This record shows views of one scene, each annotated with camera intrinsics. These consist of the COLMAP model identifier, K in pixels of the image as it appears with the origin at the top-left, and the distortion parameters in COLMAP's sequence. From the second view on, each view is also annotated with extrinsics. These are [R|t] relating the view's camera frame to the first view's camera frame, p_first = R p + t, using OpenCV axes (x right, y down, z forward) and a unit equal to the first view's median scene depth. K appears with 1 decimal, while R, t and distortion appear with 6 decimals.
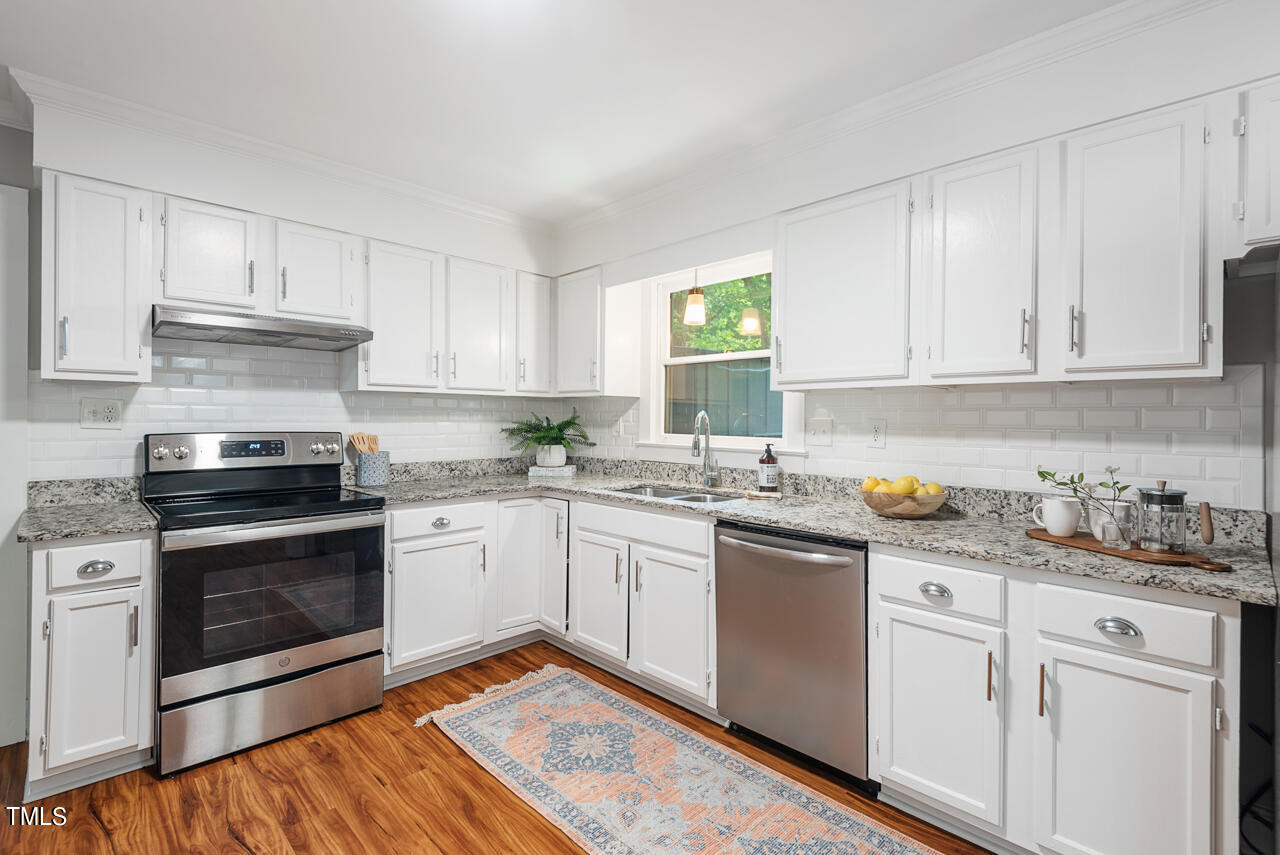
lens RADIAL K [[588.2, 0, 639.8], [0, 588.2, 417.8], [0, 0, 1]] dist [0.002147, -0.003578]
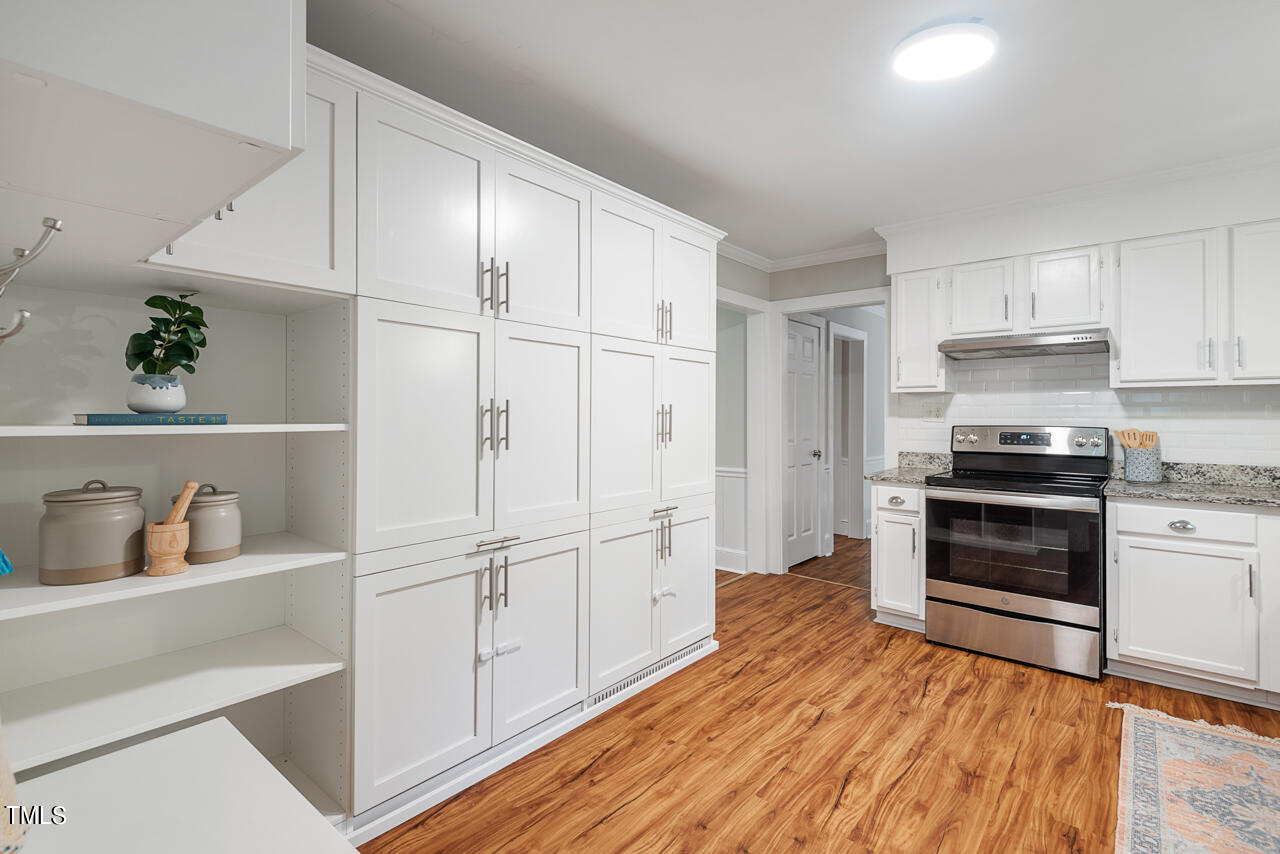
lens RADIAL K [[588.2, 0, 639.2], [0, 588.2, 419.9], [0, 0, 1]] dist [0.002147, -0.003578]
pose [[0.091948, 0.003413, -0.995758, 0.626217], [-0.000719, 0.999994, 0.003361, 0.009509], [0.995764, 0.000407, 0.091950, 0.071338]]
